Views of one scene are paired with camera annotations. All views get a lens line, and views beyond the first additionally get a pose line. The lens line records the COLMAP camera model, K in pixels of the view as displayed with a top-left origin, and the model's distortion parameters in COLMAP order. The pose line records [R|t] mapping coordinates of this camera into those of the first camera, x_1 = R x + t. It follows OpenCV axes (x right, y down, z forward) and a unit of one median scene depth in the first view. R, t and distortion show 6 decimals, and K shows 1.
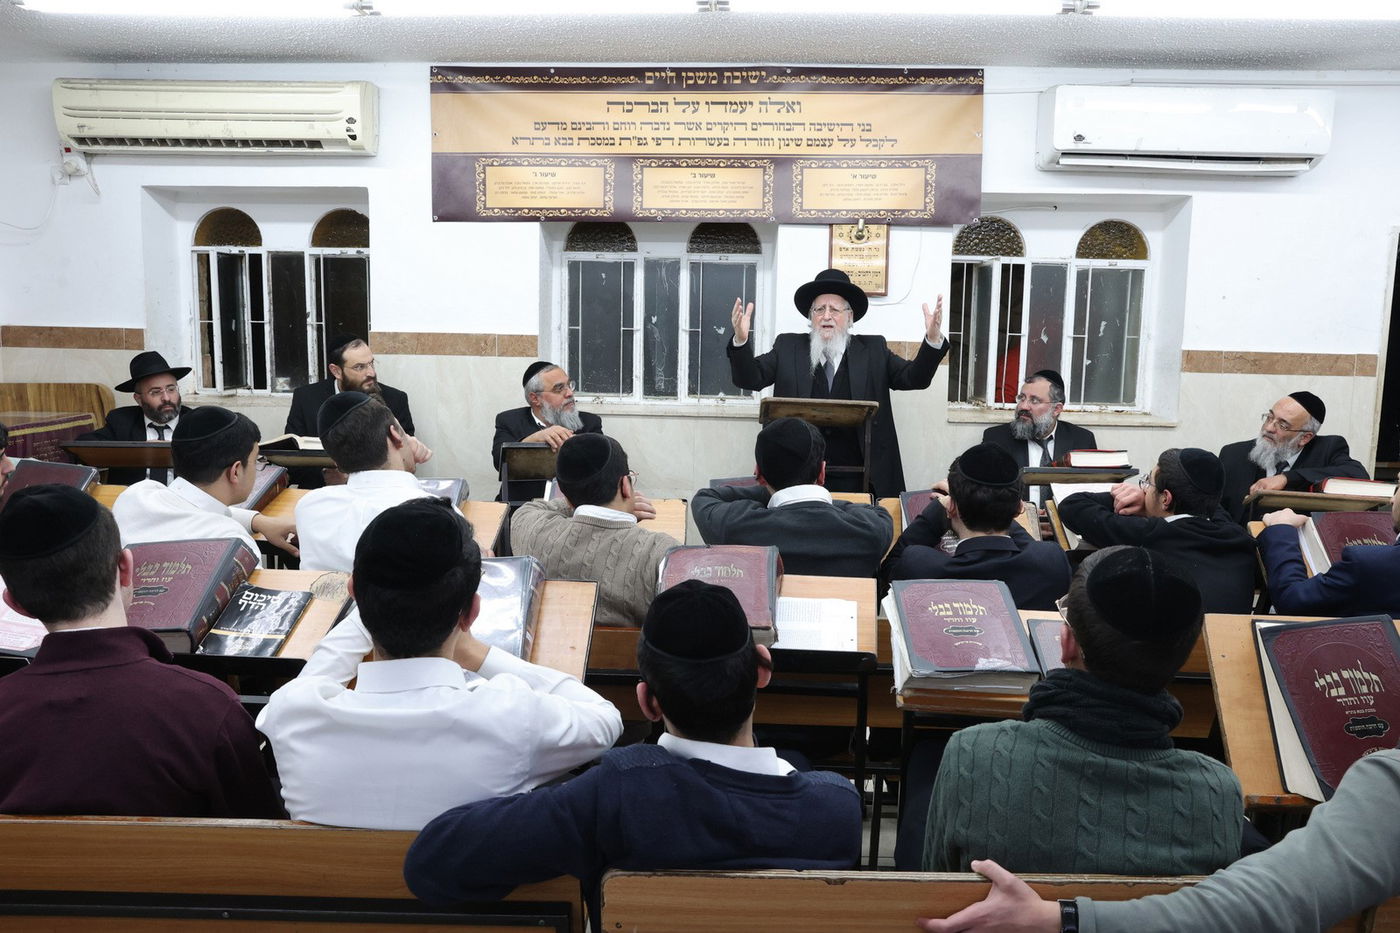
lens RADIAL K [[1069.0, 0, 698.6], [0, 1069.0, 465.3], [0, 0, 1]] dist [-0.074552, 0.076270]
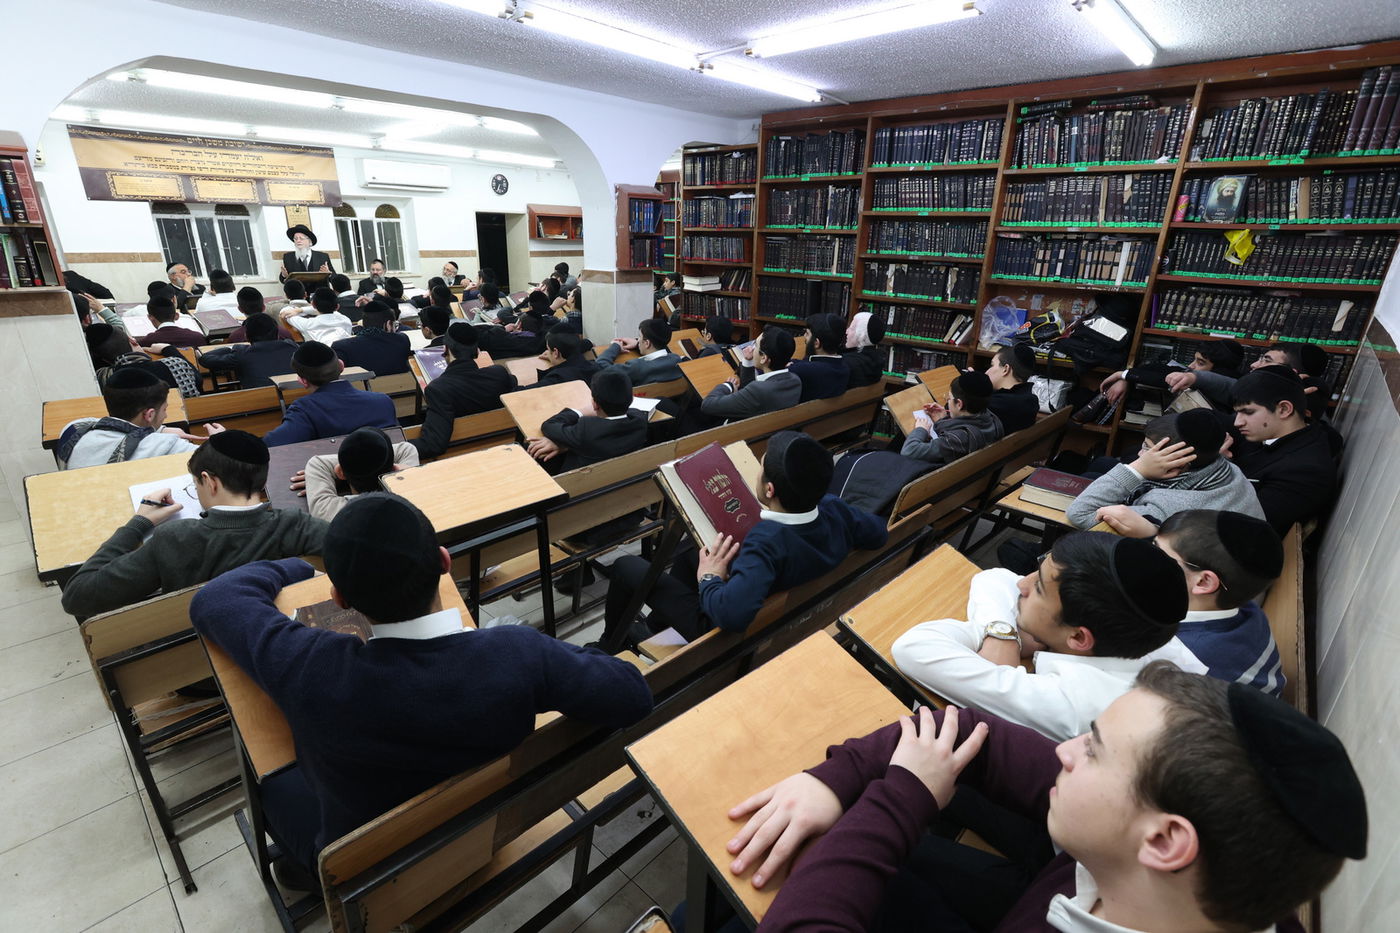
lens RADIAL K [[656.7, 0, 670.8], [0, 656.7, 466.2], [0, 0, 1]] dist [0.002912, 0.002435]
pose [[0.676035, -0.258422, 0.690068, -0.533300], [0.107984, 0.961120, 0.254140, 0.088519], [-0.728914, -0.097291, 0.677656, -0.901664]]
